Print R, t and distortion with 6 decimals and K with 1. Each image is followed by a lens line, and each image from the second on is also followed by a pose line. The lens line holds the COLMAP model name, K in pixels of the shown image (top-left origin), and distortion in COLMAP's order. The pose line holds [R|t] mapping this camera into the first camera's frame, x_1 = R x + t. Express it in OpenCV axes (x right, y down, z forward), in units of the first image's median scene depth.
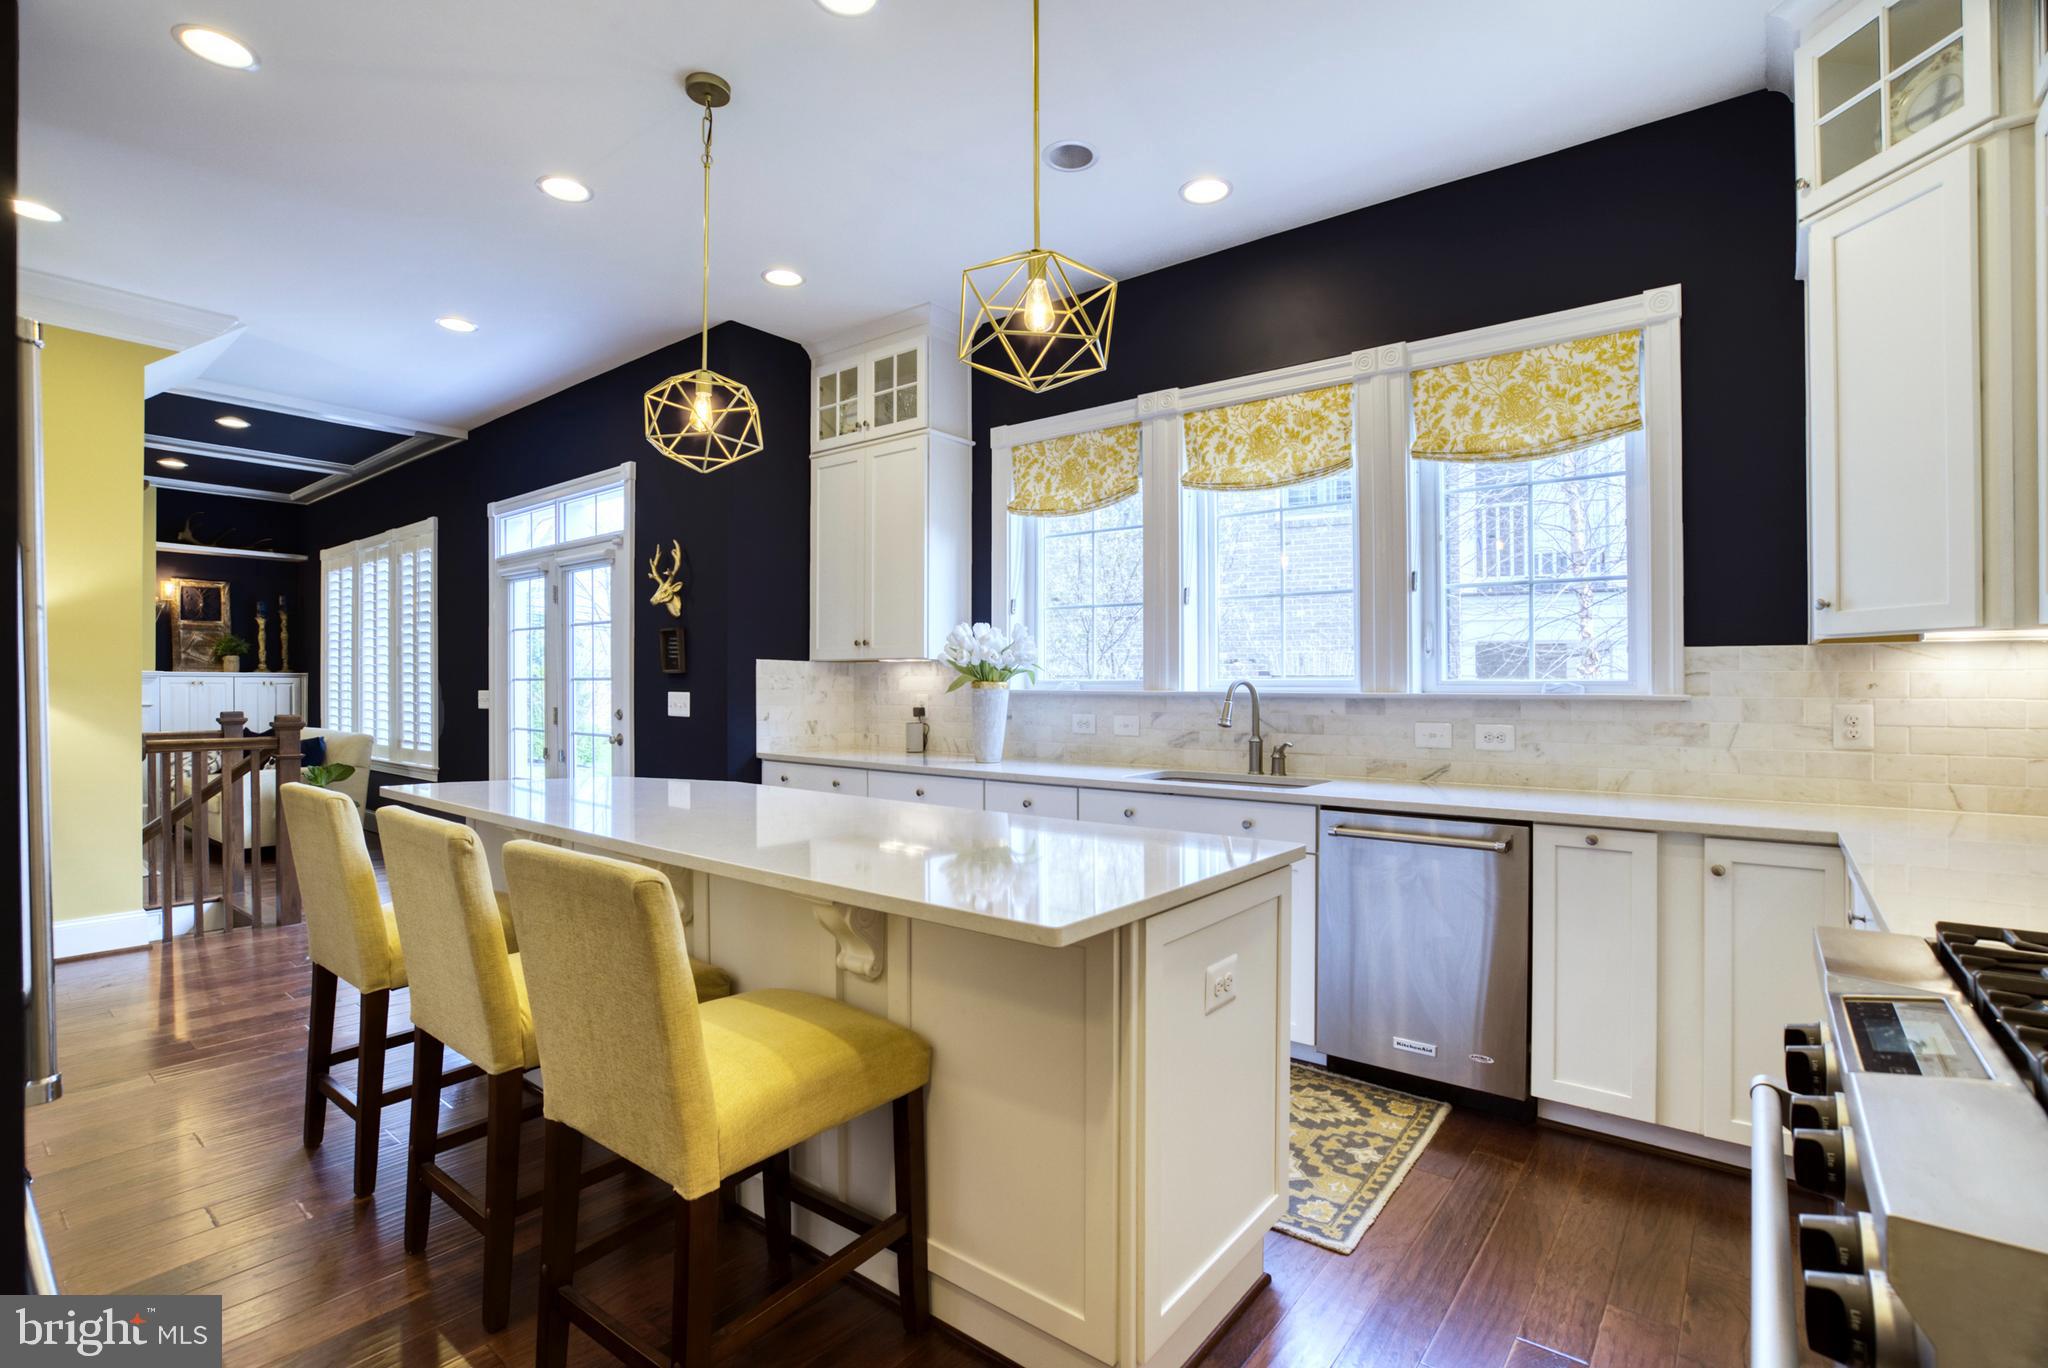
lens RADIAL K [[923.3, 0, 1102.2], [0, 923.3, 684.3], [0, 0, 1]] dist [-0.076081, 0.031002]
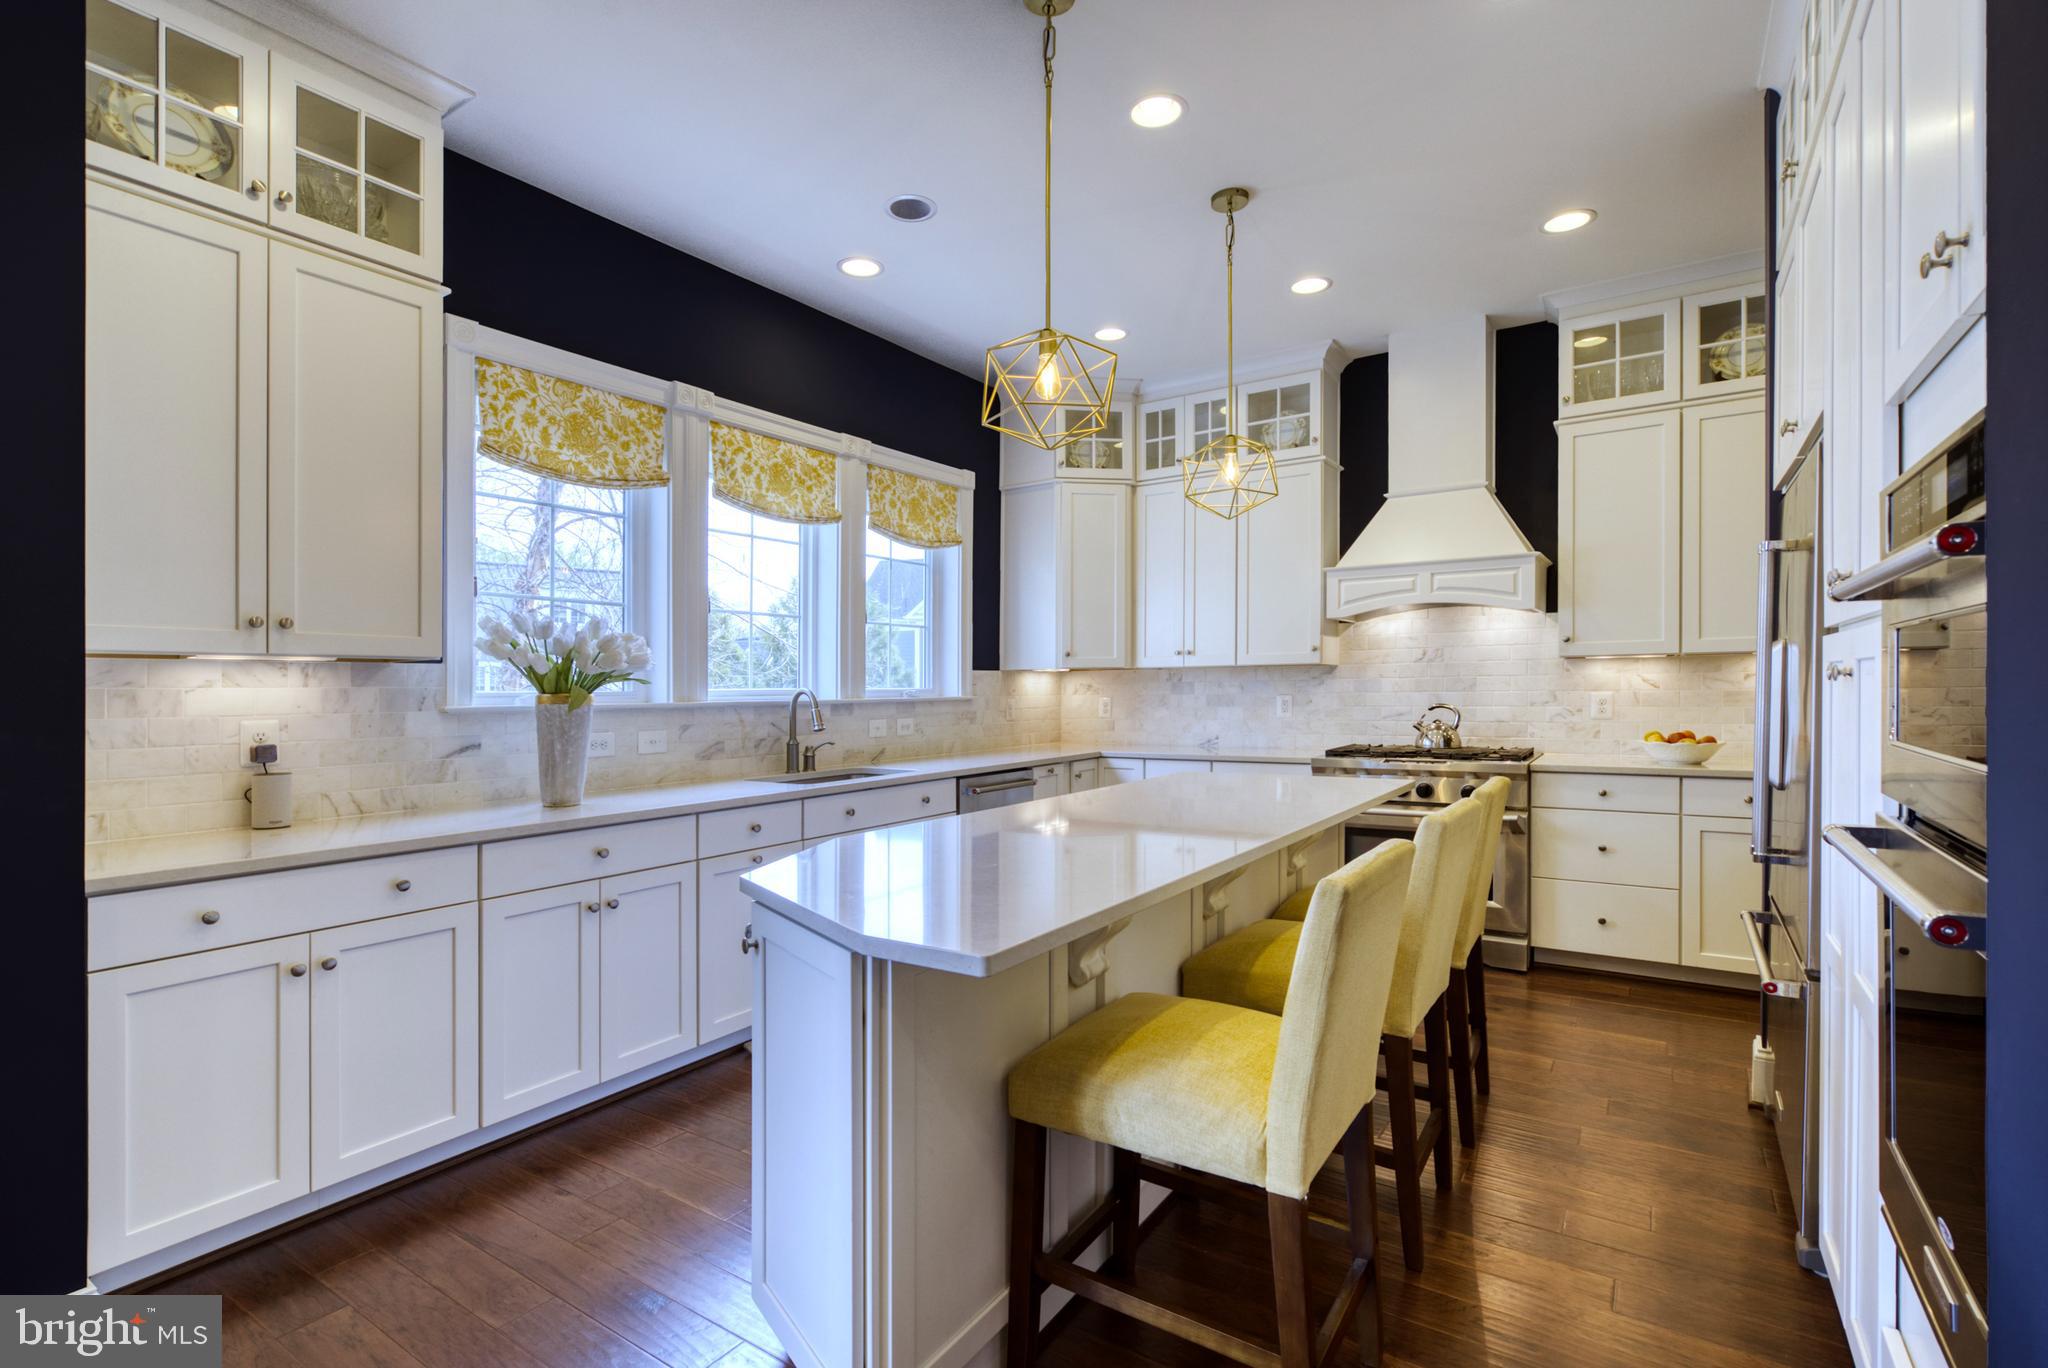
lens RADIAL K [[938.1, 0, 1031.1], [0, 938.1, 703.6], [0, 0, 1]] dist [-0.042776, 0.033651]
pose [[-0.035175, -0.020811, 0.999164, -0.942258], [0.006377, 0.999758, 0.021048, -0.009784], [-0.999361, 0.007113, -0.035034, 0.703797]]
